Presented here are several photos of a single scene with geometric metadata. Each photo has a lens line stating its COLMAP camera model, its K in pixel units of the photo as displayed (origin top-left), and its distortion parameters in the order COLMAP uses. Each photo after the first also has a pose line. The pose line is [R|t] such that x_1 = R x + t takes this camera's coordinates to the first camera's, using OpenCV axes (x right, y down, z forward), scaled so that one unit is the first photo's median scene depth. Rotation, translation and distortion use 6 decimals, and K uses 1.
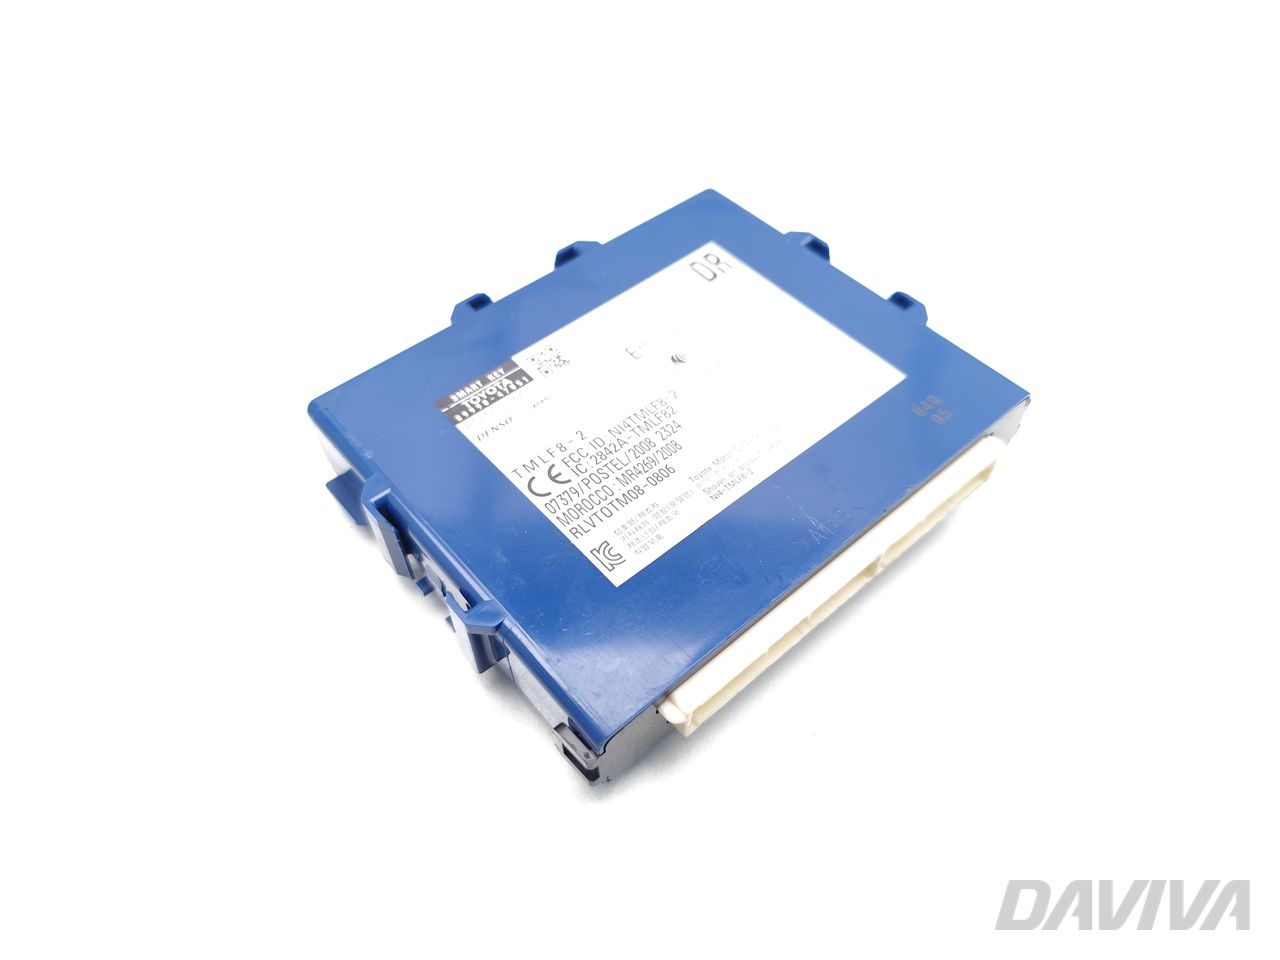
lens RADIAL K [[938.0, 0, 640.0], [0, 938.0, 480.0], [0, 0, 1]] dist [-0.002604, -0.002944]
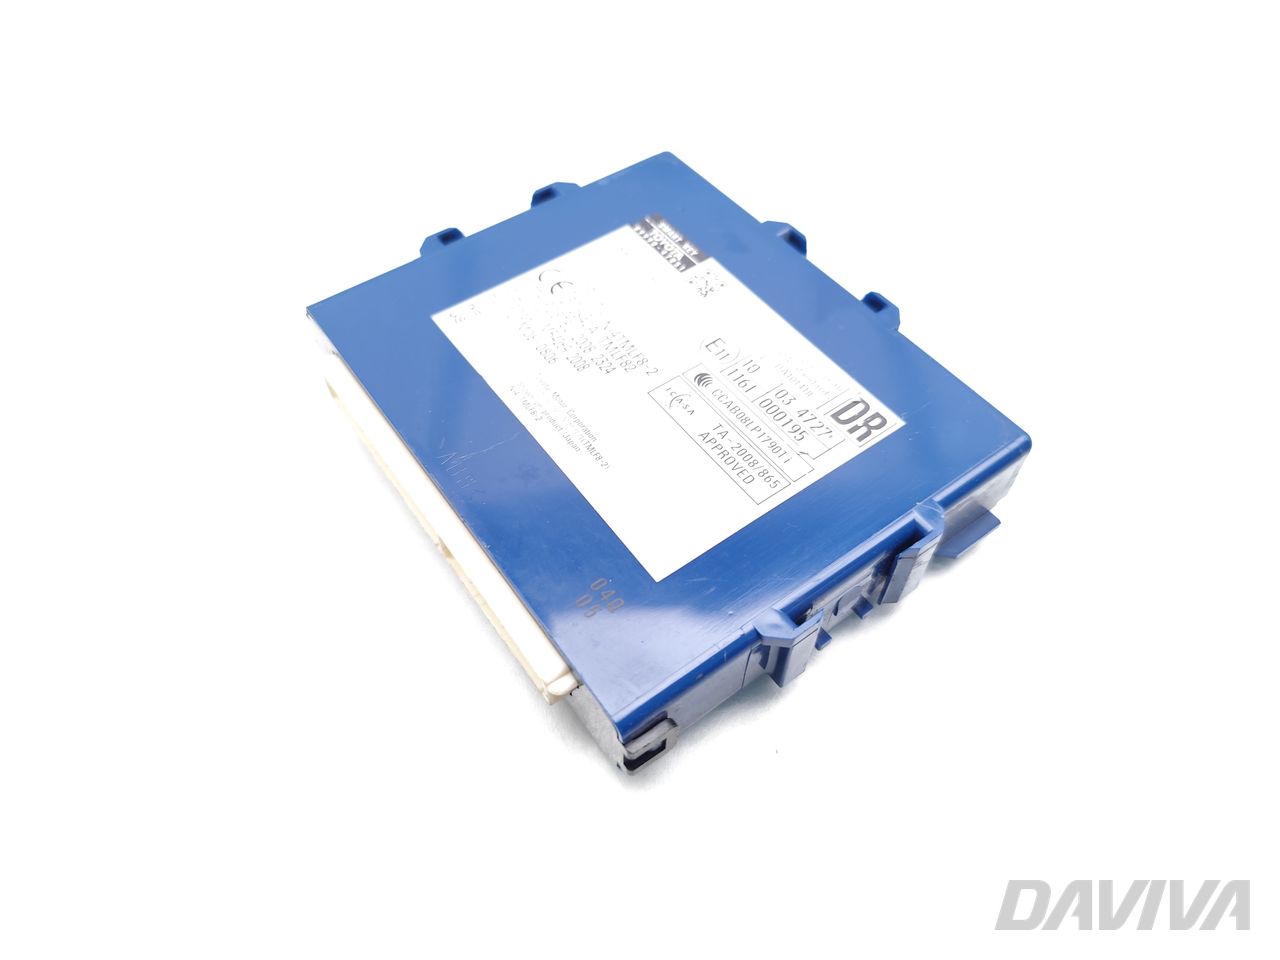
lens RADIAL K [[938.0, 0, 640.0], [0, 938.0, 480.0], [0, 0, 1]] dist [-0.002604, -0.002944]
pose [[-0.075365, 0.808200, -0.584066, 0.692325], [-0.785917, 0.312358, 0.533636, -0.562706], [0.613722, 0.499245, 0.611637, 0.458375]]
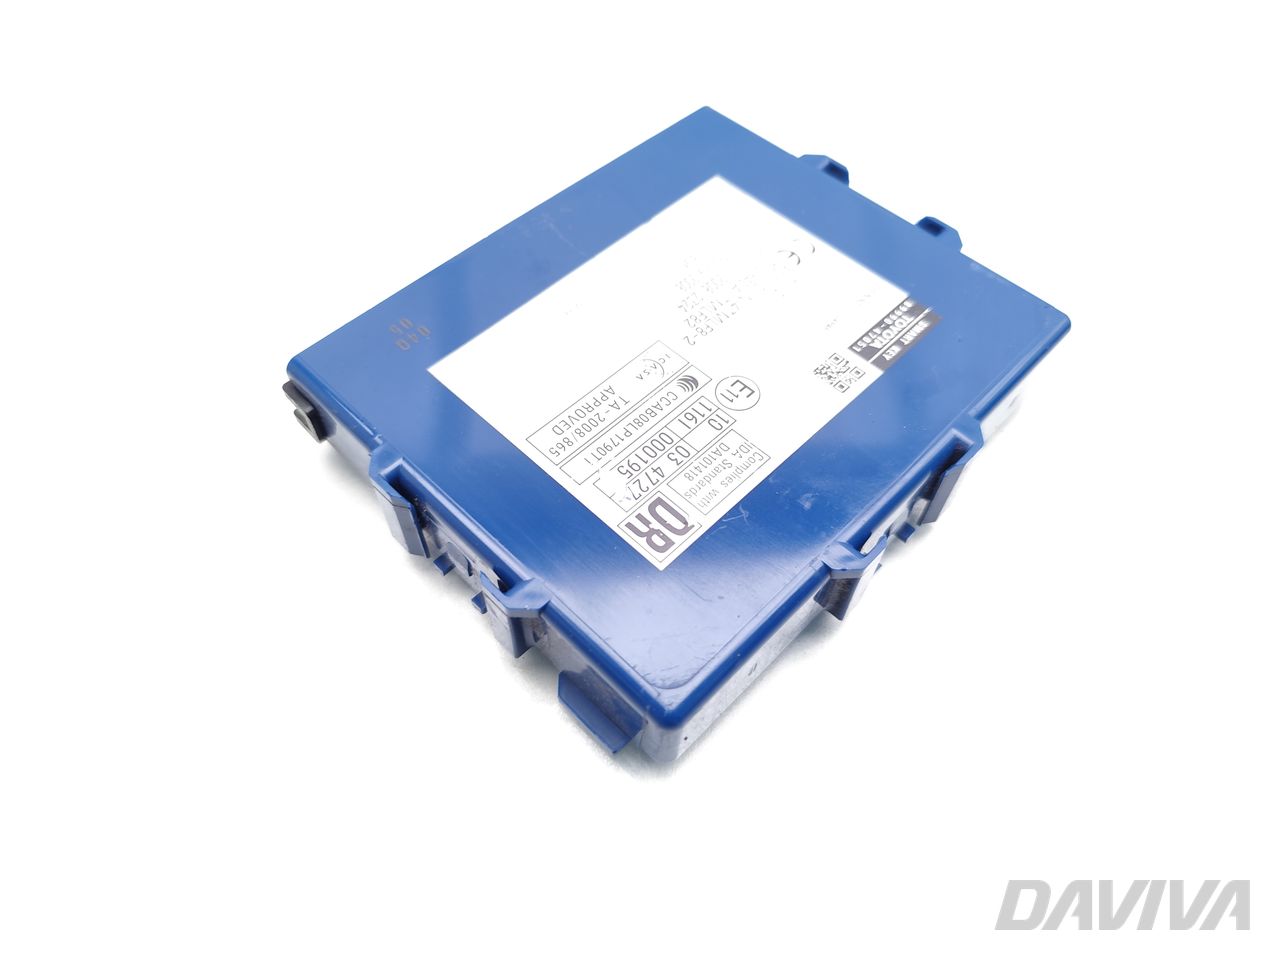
lens RADIAL K [[938.0, 0, 640.0], [0, 938.0, 480.0], [0, 0, 1]] dist [-0.002604, -0.002944]
pose [[-0.996162, 0.068469, -0.054519, 0.142733], [-0.072364, -0.293920, 0.953087, -0.995520], [0.049232, 0.953375, 0.297747, 0.856975]]
